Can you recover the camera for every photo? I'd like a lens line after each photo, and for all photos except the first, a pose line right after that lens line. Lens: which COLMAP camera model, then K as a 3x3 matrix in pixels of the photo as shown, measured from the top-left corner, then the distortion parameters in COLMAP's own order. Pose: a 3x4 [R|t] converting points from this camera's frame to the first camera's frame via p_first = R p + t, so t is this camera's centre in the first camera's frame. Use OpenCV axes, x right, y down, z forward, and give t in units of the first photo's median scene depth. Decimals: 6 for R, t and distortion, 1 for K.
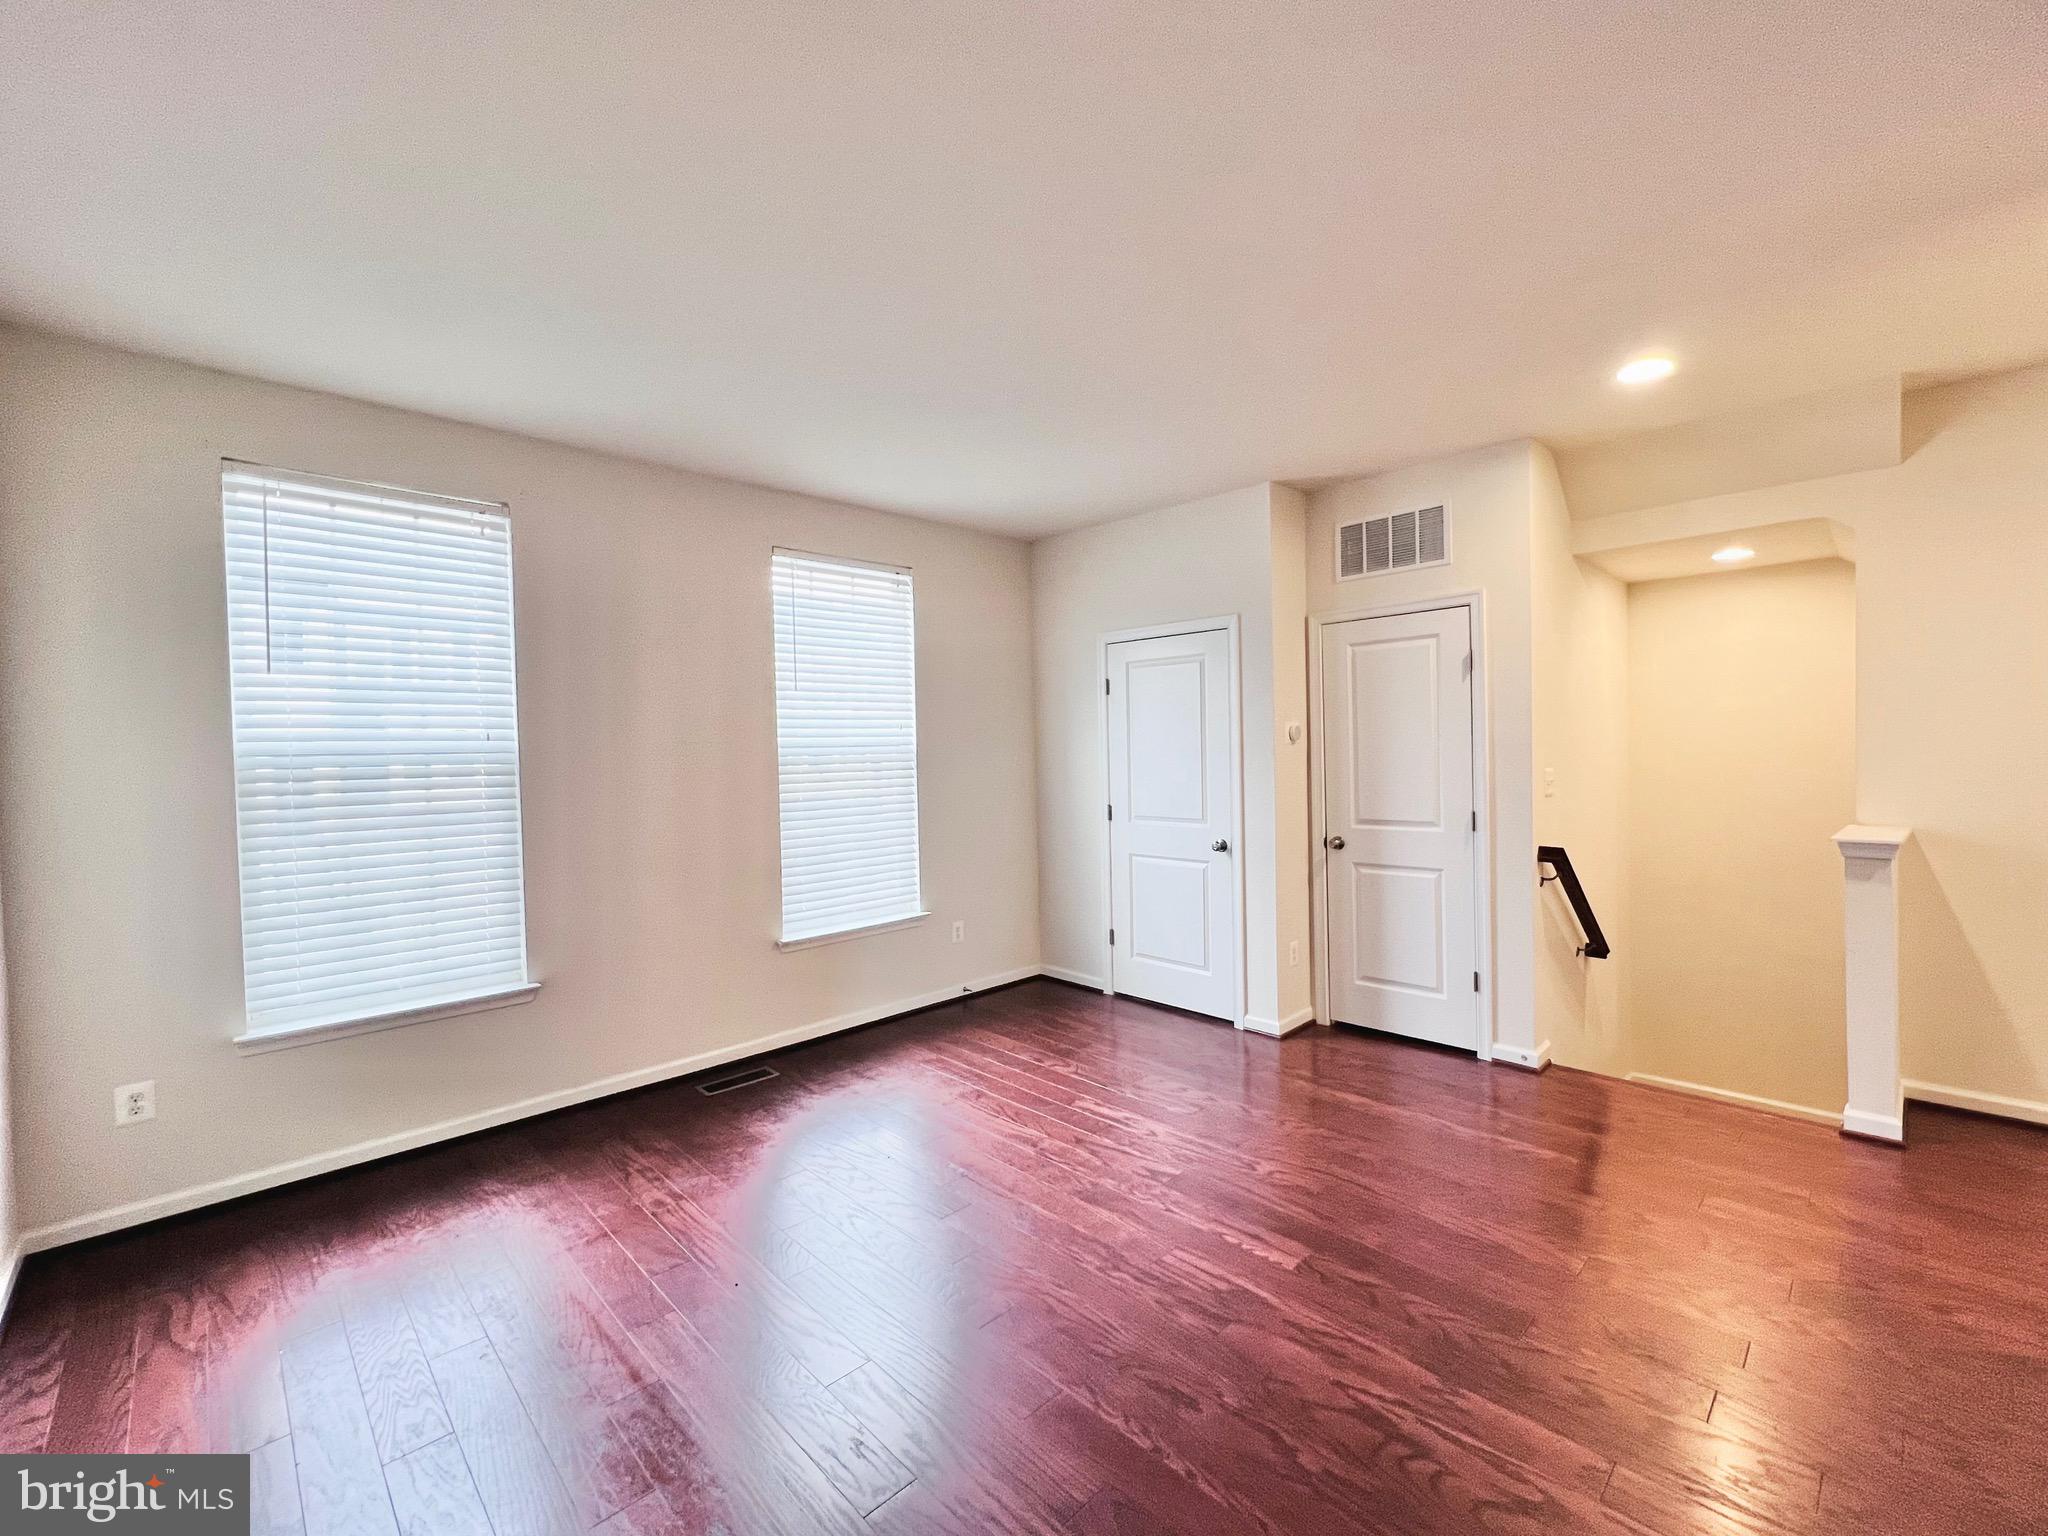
lens RADIAL K [[857.8, 0, 1023.5], [0, 857.8, 764.3], [0, 0, 1]] dist [0.001038, 0.000041]
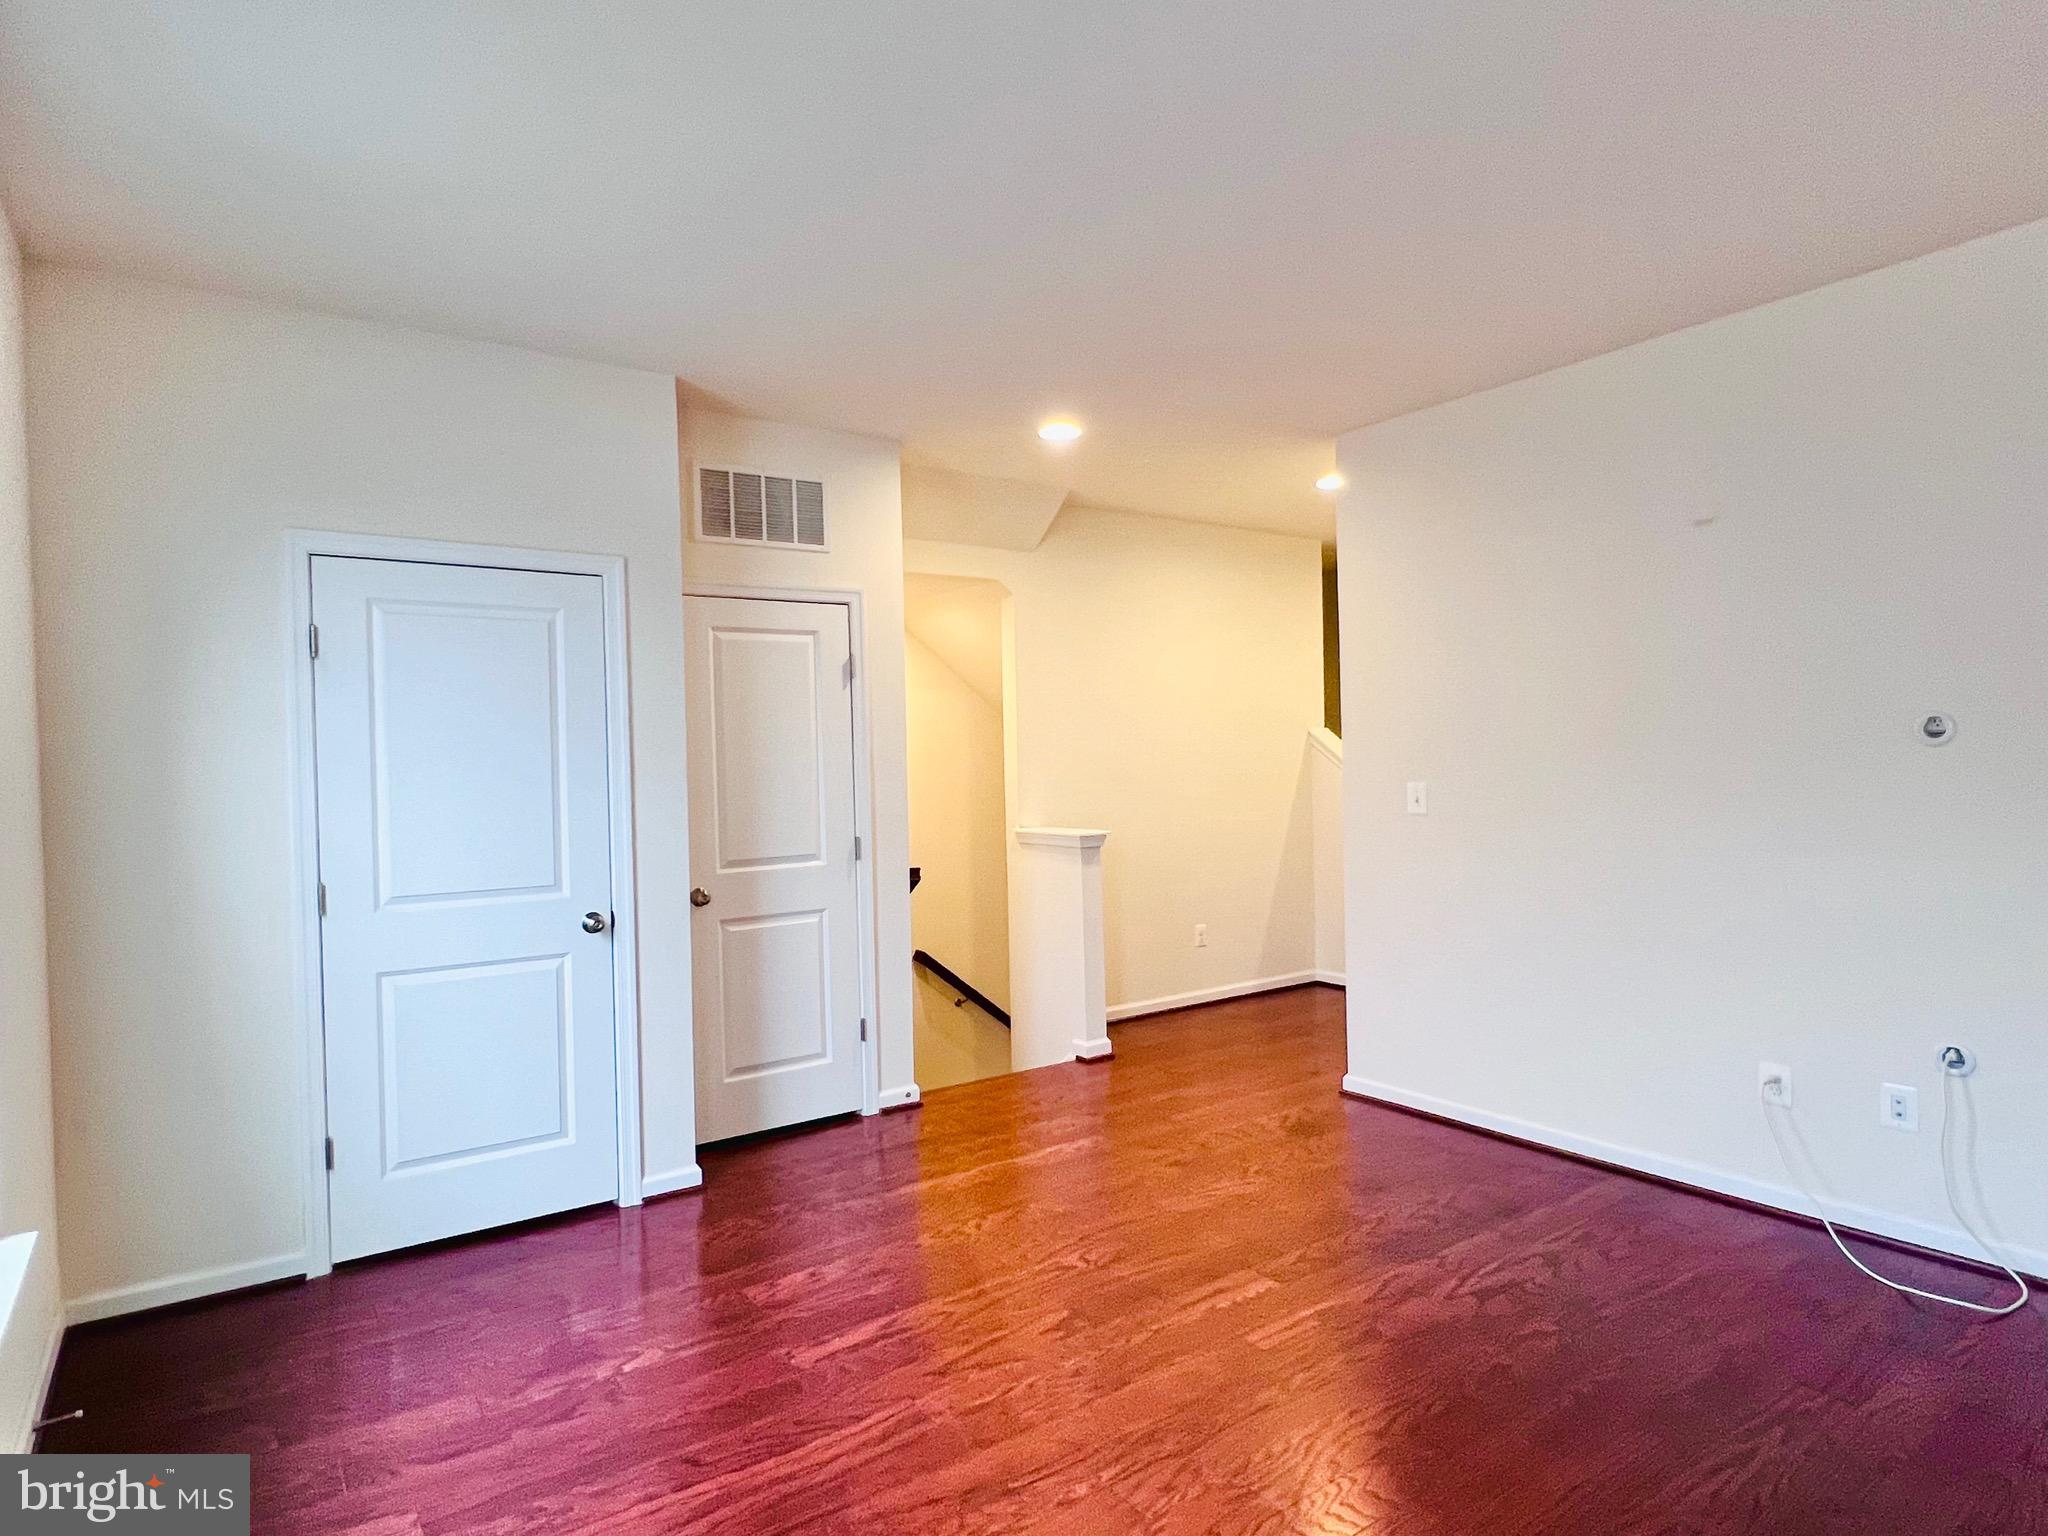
lens RADIAL K [[1144.3, 0, 1025.2], [0, 1144.3, 764.7], [0, 0, 1]] dist [-0.002912, -0.000661]
pose [[0.161574, 0.012515, 0.986781, -0.578666], [0.037165, 0.999133, -0.018757, 0.008371], [-0.986160, 0.039704, 0.160969, 0.599654]]
